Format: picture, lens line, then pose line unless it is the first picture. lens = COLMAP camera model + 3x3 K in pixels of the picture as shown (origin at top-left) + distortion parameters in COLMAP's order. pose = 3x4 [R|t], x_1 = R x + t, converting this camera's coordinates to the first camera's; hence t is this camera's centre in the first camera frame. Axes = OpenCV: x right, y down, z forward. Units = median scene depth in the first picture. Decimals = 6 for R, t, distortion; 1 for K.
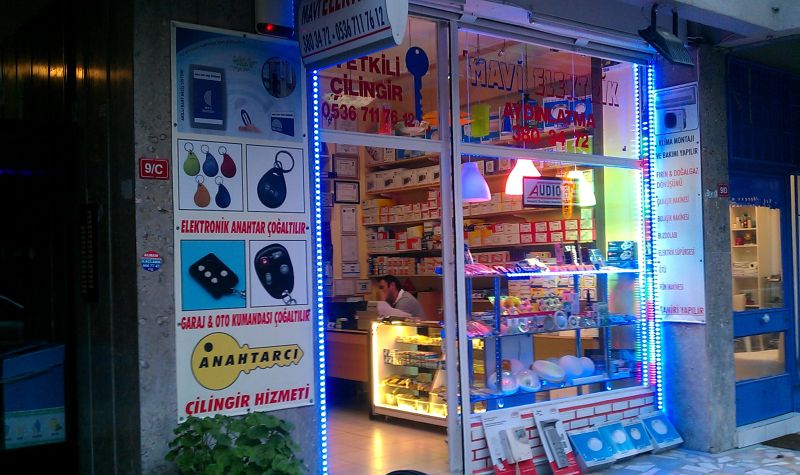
lens RADIAL K [[878.3, 0, 400.2], [0, 878.3, 237.0], [0, 0, 1]] dist [-0.008303, 0.000000]
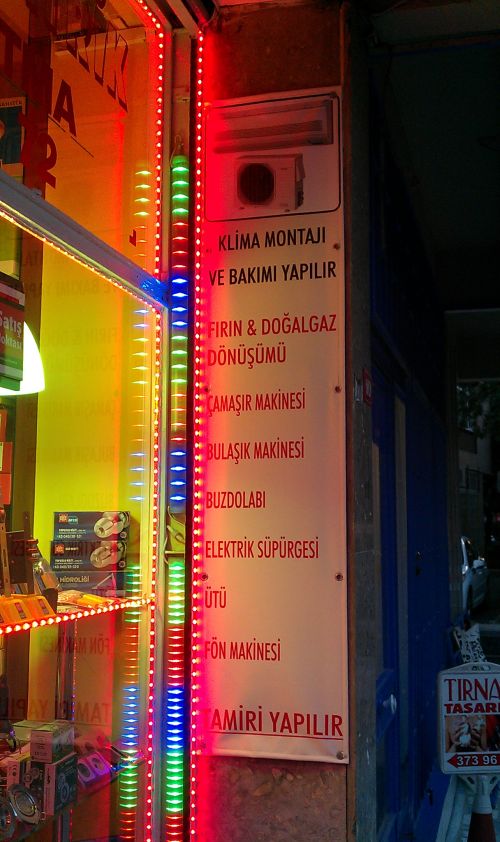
lens RADIAL K [[924.4, 0, 251.9], [0, 924.4, 418.6], [0, 0, 1]] dist [-0.008303, 0.000000]
pose [[0.809668, 0.101710, 0.578008, 0.094724], [-0.037649, 0.991841, -0.121793, 0.010653], [-0.585680, 0.076850, 0.806891, 0.702679]]
